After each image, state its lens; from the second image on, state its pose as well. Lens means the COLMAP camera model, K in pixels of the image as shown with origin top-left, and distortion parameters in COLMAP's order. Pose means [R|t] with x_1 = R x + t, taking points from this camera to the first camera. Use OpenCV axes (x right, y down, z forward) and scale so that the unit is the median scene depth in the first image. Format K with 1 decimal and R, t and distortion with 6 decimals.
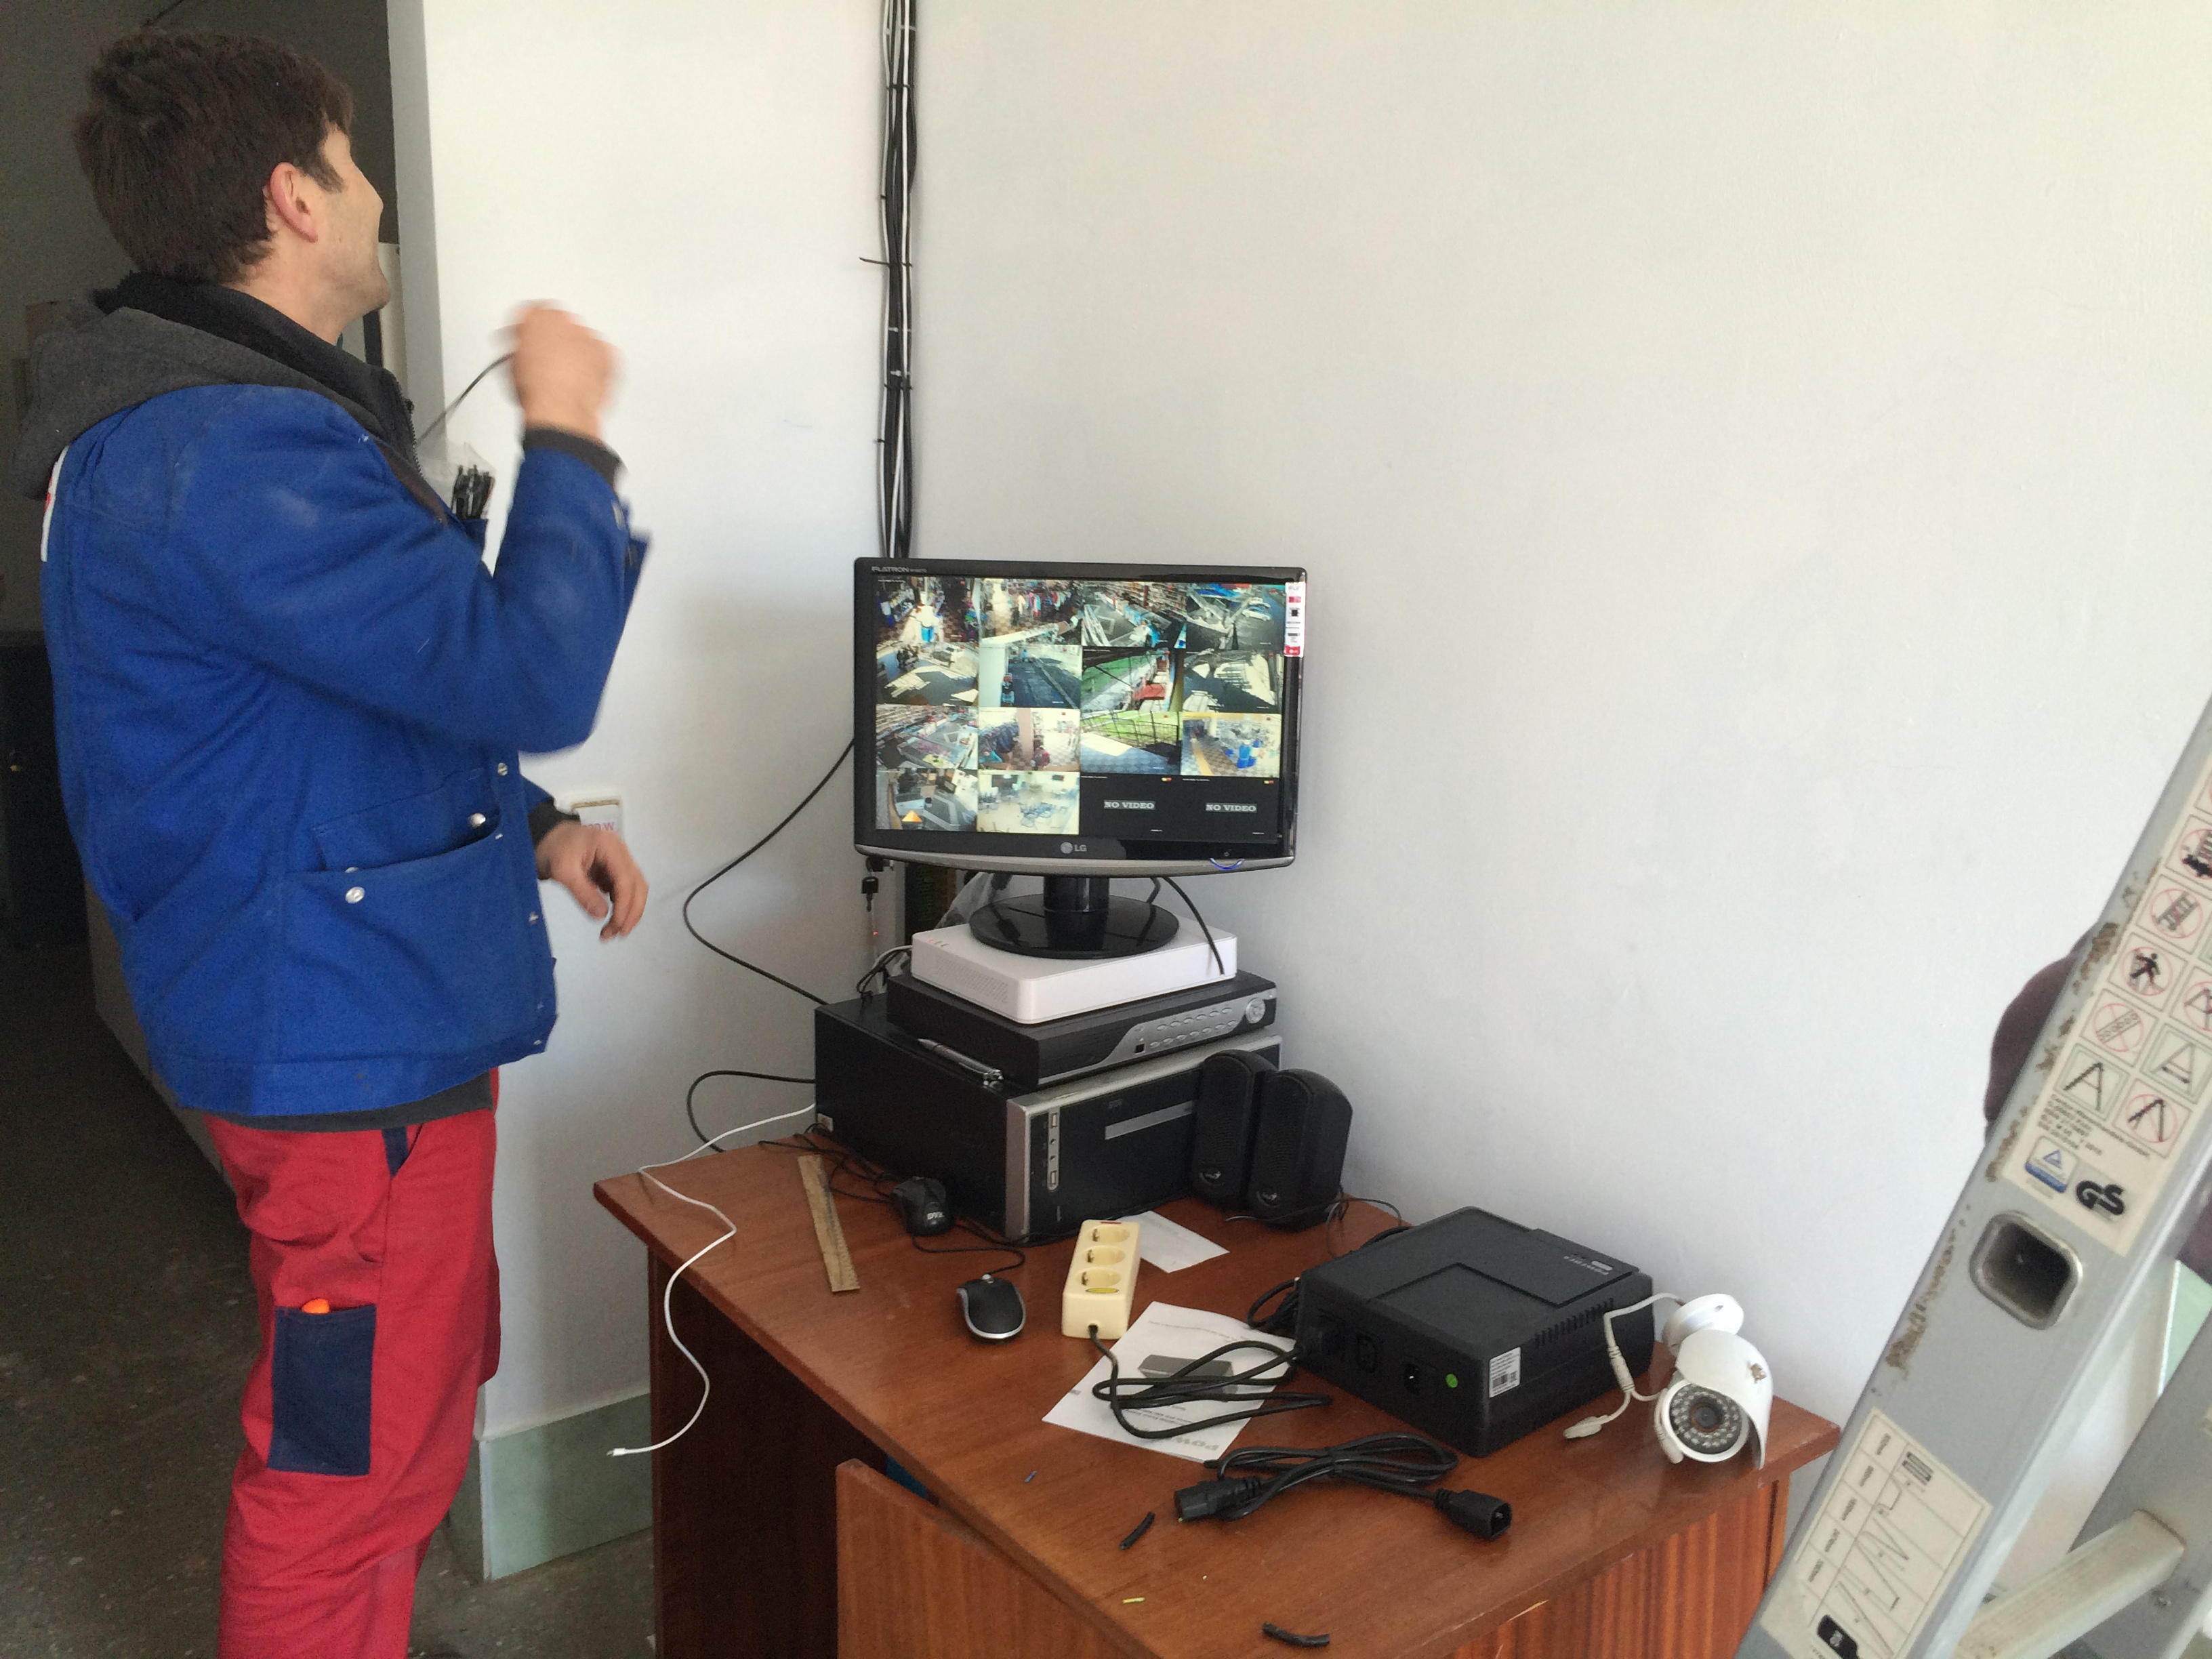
lens RADIAL K [[1870.7, 0, 1116.7], [0, 1870.7, 844.8], [0, 0, 1]] dist [0.106253, -0.144638]
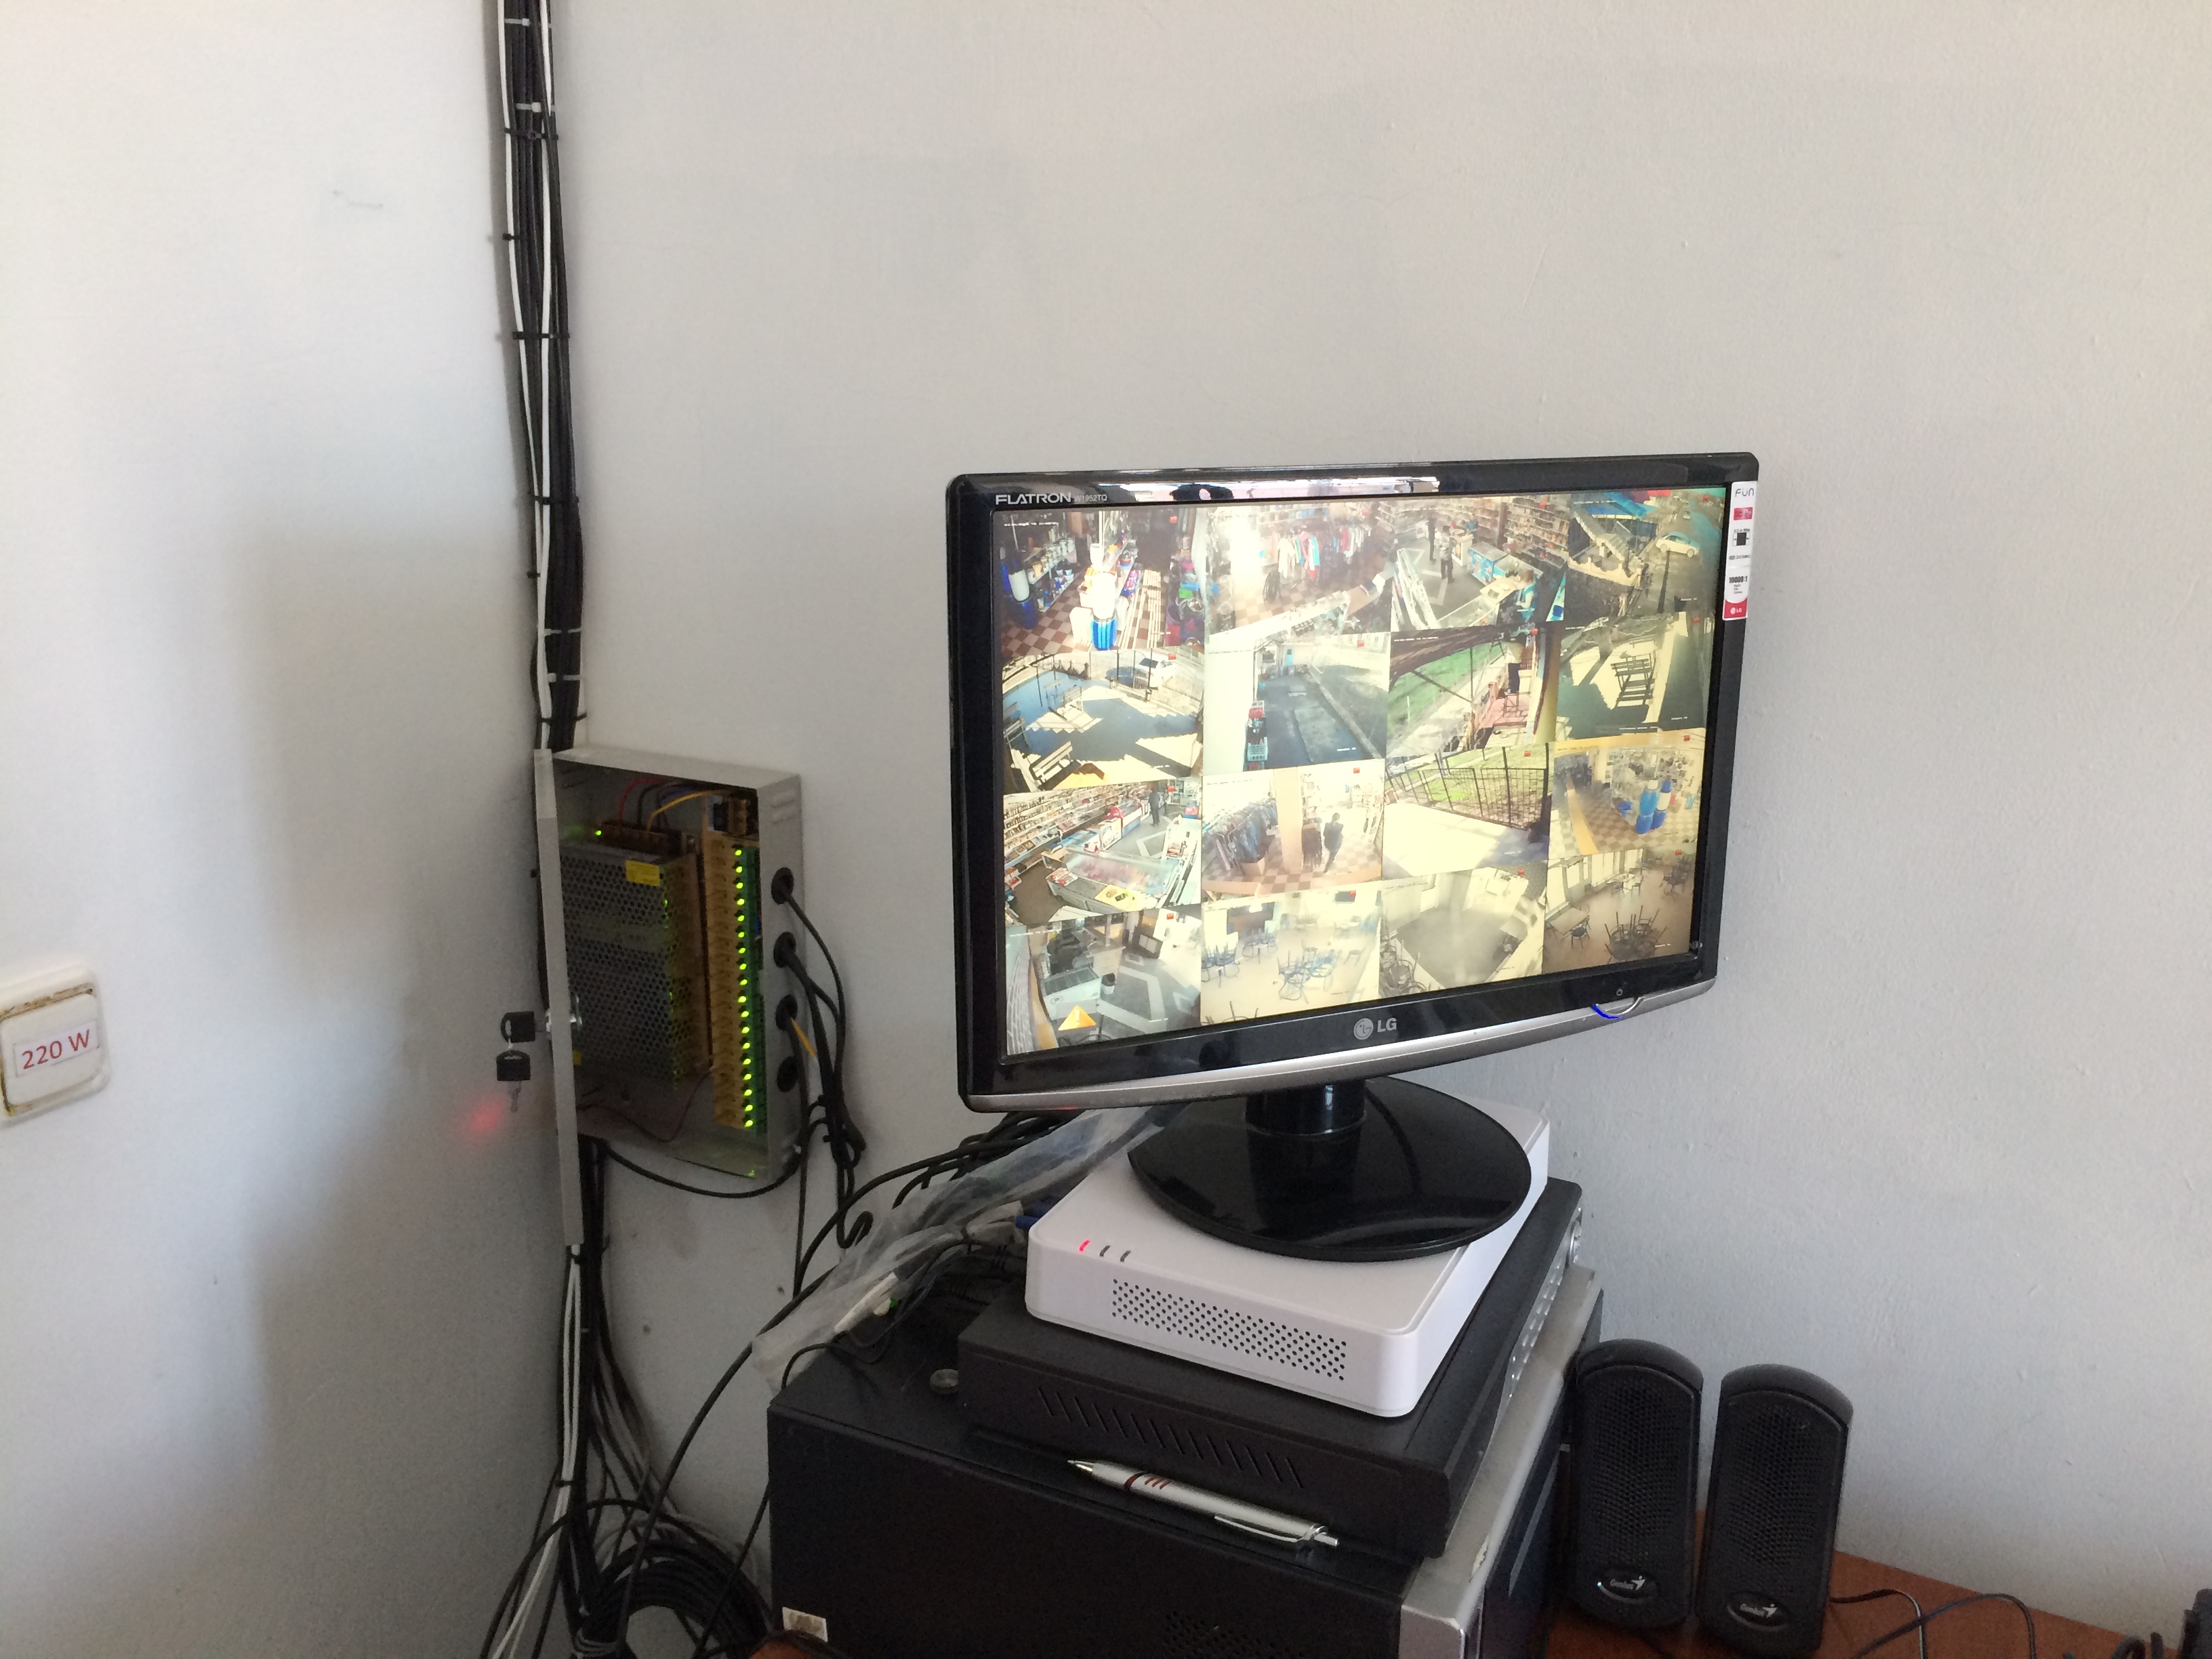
lens RADIAL K [[1870.7, 0, 1116.7], [0, 1870.7, 844.8], [0, 0, 1]] dist [0.106253, -0.144638]
pose [[0.896706, -0.129002, 0.423411, -0.300081], [0.097403, 0.990648, 0.095544, -0.104527], [-0.431777, -0.044433, 0.900886, 0.577630]]
